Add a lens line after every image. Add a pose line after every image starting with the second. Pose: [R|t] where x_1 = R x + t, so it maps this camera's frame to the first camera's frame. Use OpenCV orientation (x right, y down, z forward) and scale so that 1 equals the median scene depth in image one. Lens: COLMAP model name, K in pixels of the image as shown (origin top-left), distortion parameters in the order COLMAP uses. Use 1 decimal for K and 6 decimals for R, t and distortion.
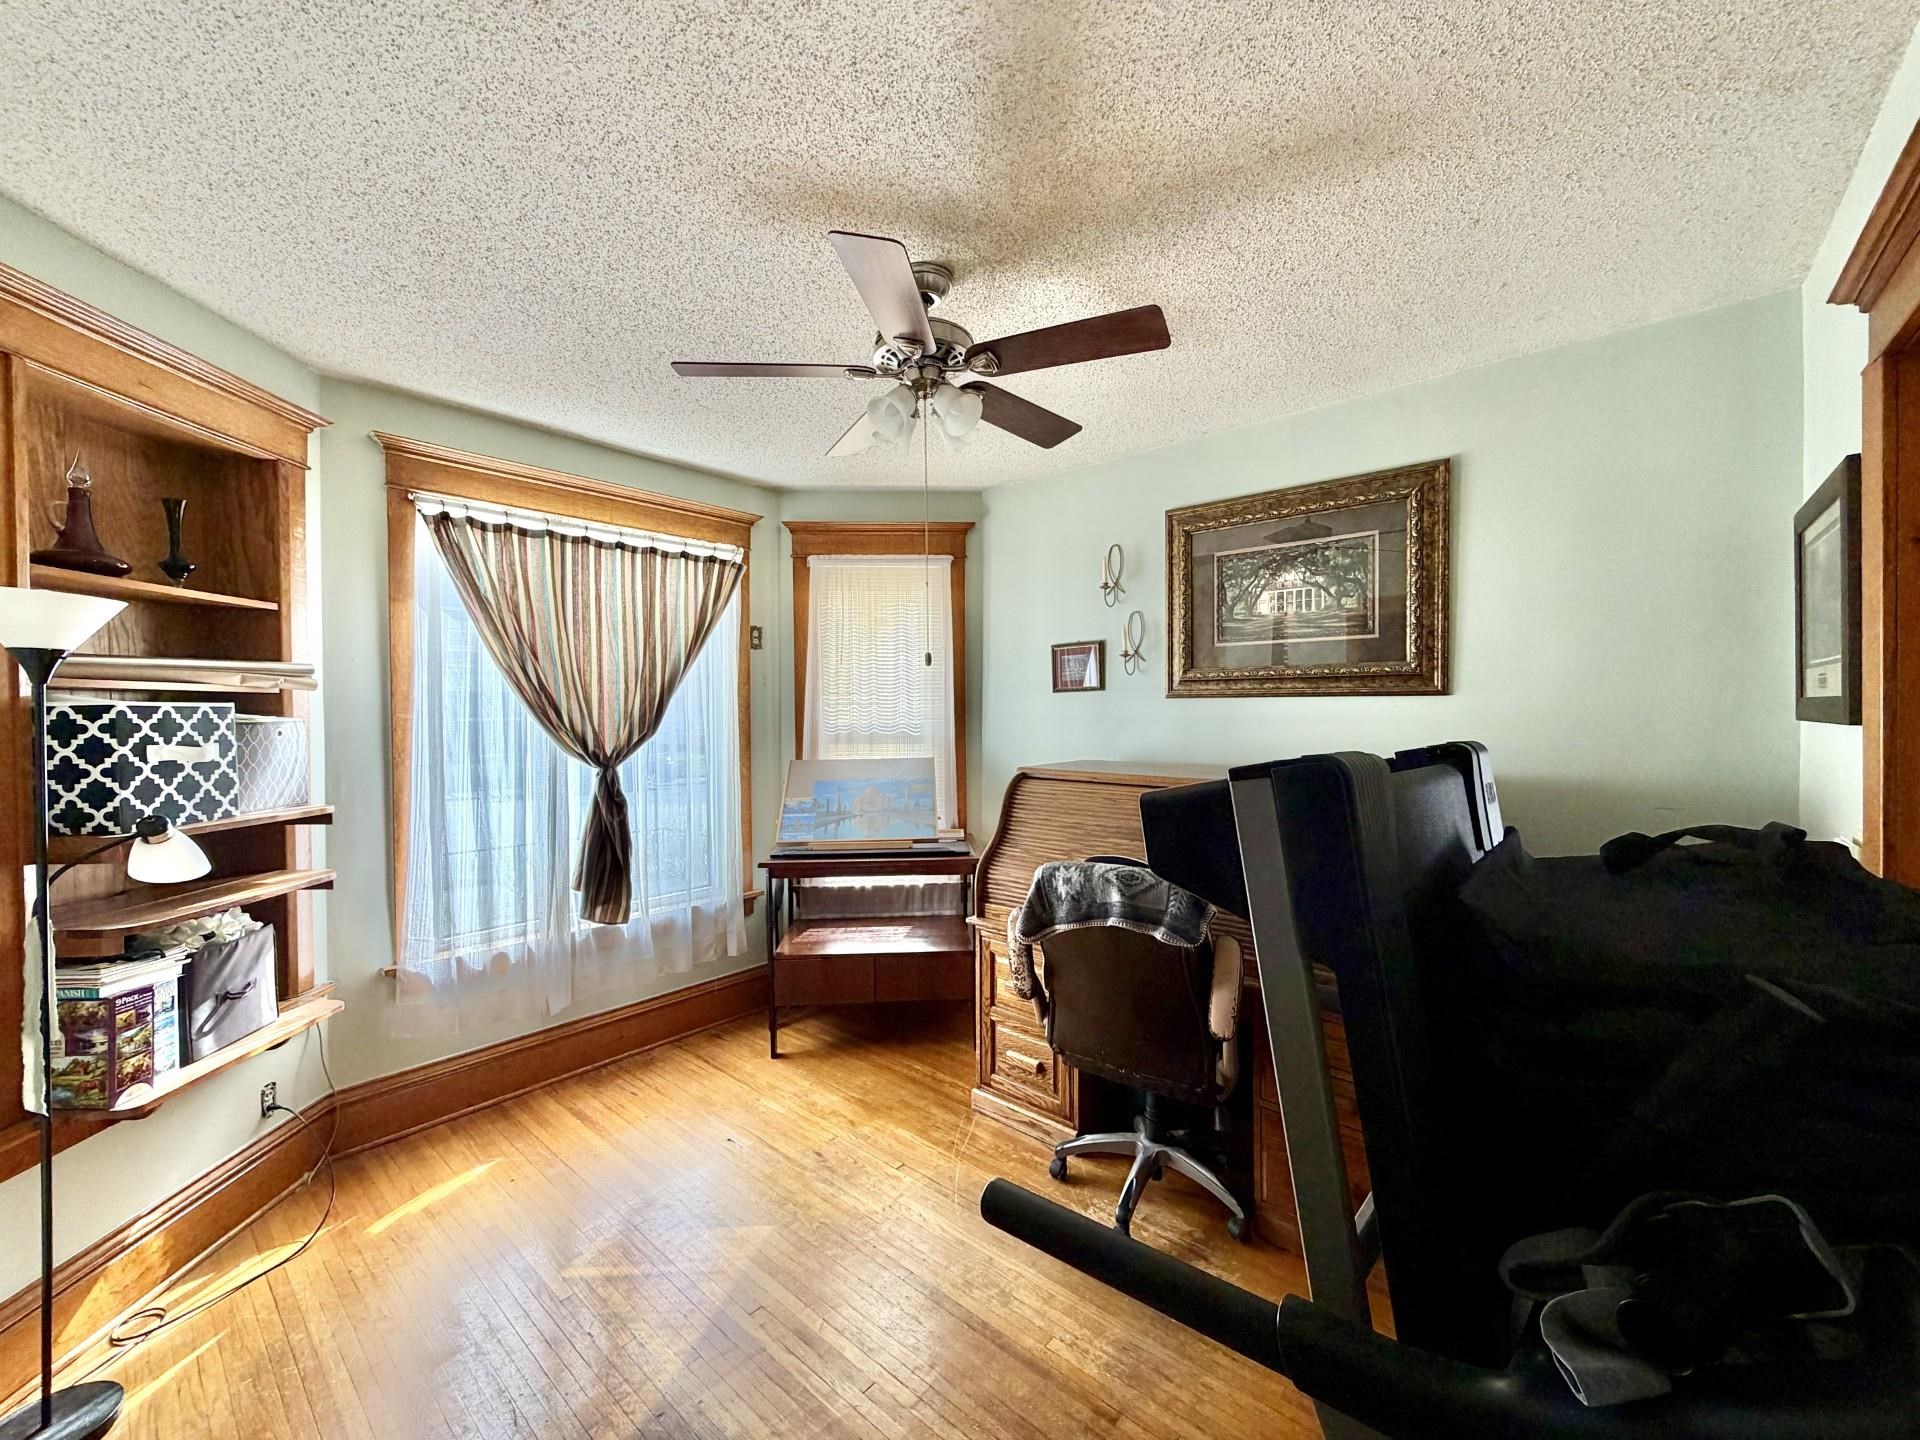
lens RADIAL K [[765.2, 0, 953.4], [0, 765.2, 721.3], [0, 0, 1]] dist [0.000754, -0.000261]
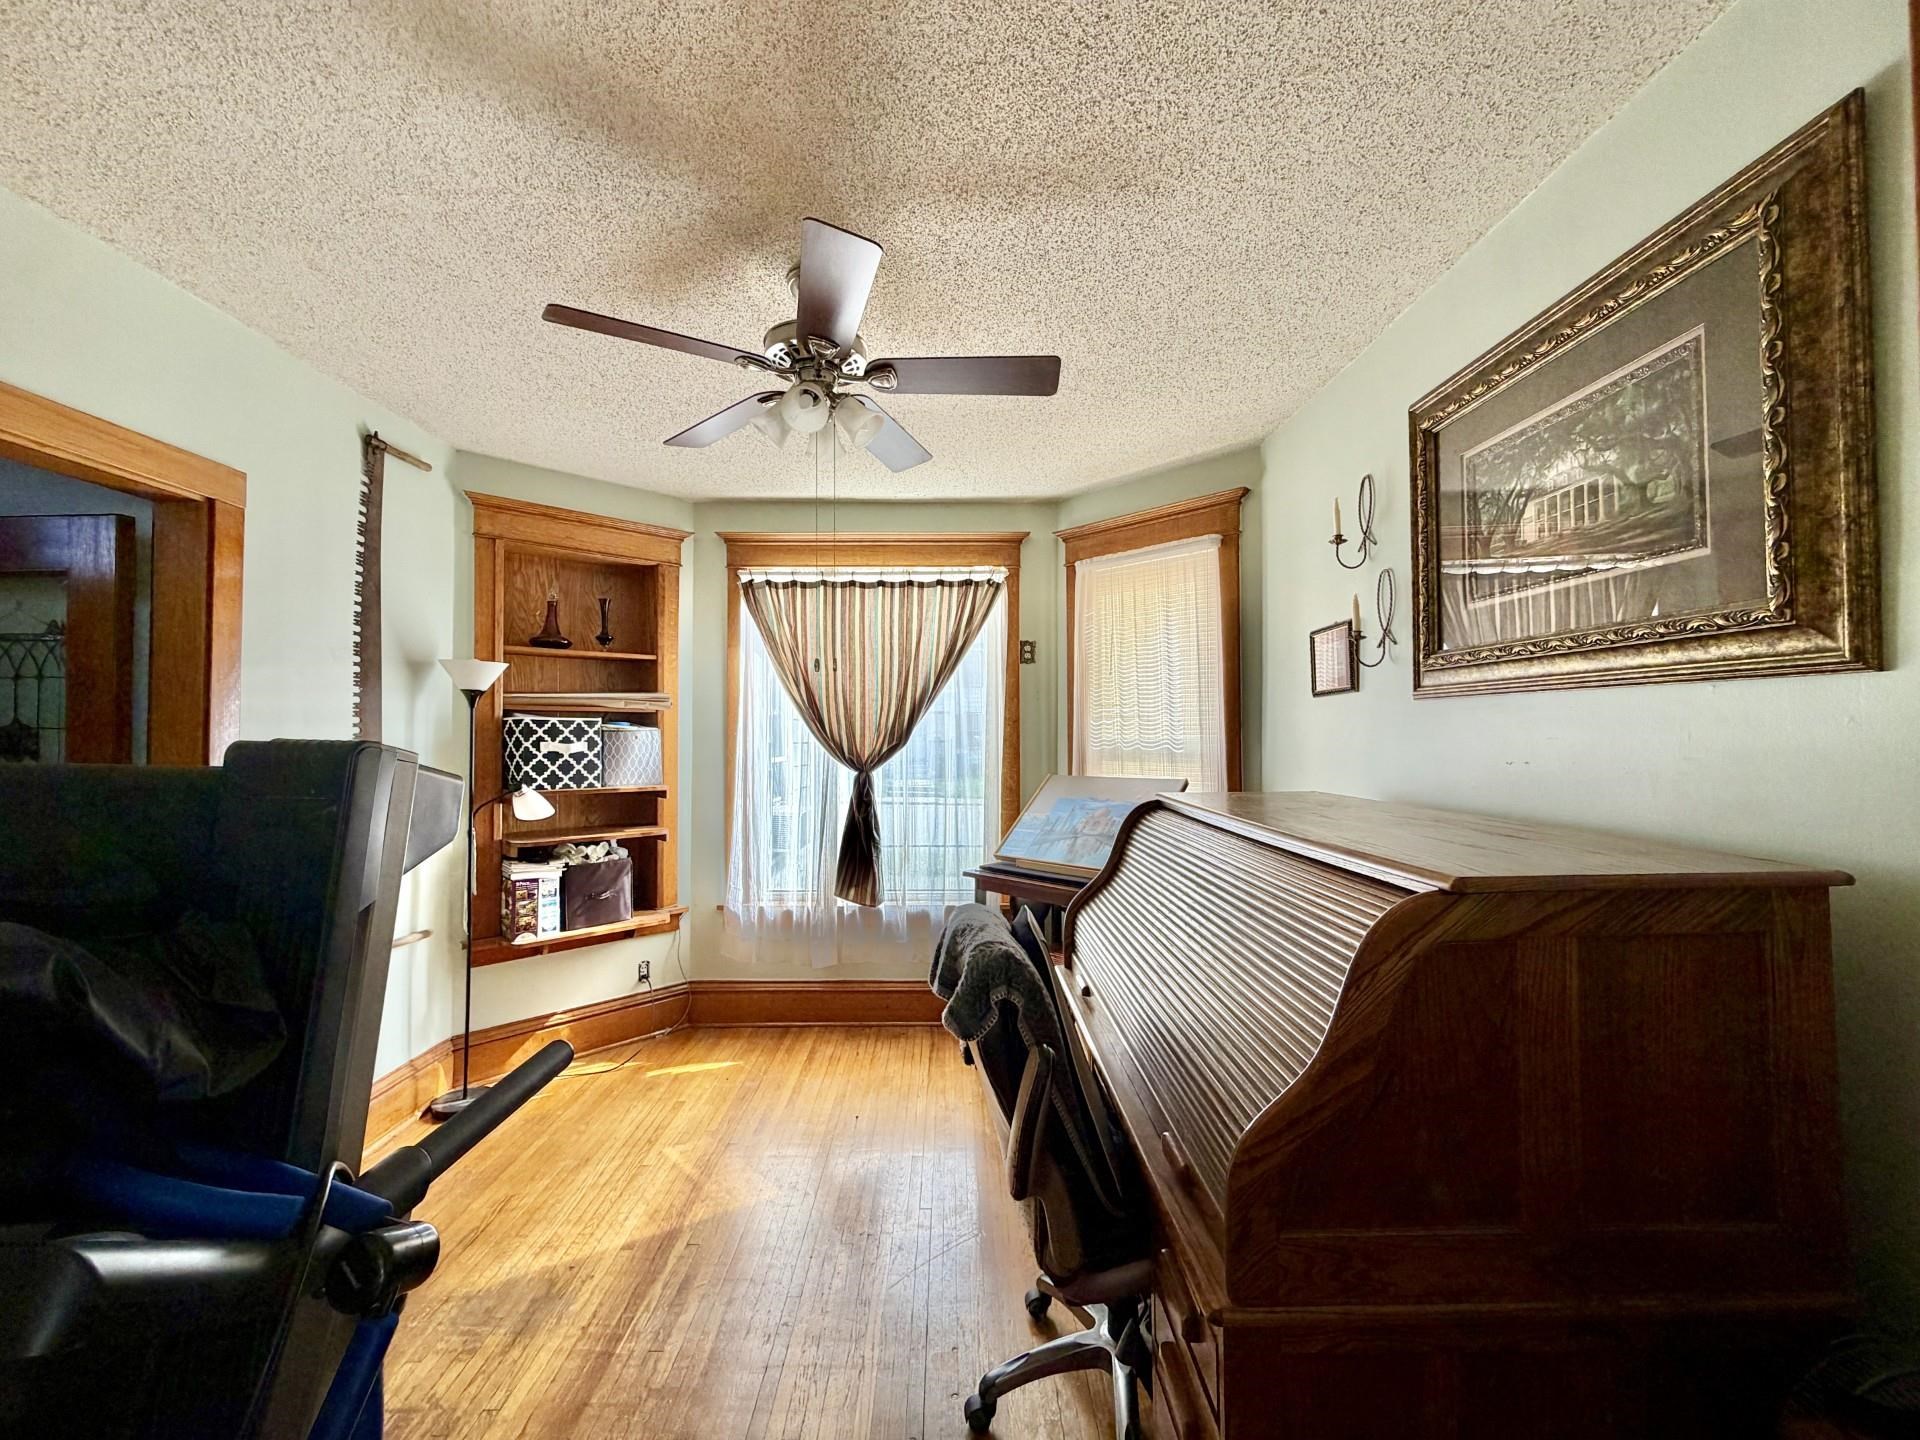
lens RADIAL K [[765.2, 0, 953.4], [0, 765.2, 721.3], [0, 0, 1]] dist [0.000754, -0.000261]
pose [[0.664087, -0.007998, -0.747613, 0.576042], [-0.012154, 0.999695, -0.021491, 0.006546], [0.747557, 0.023358, 0.663787, 0.344729]]
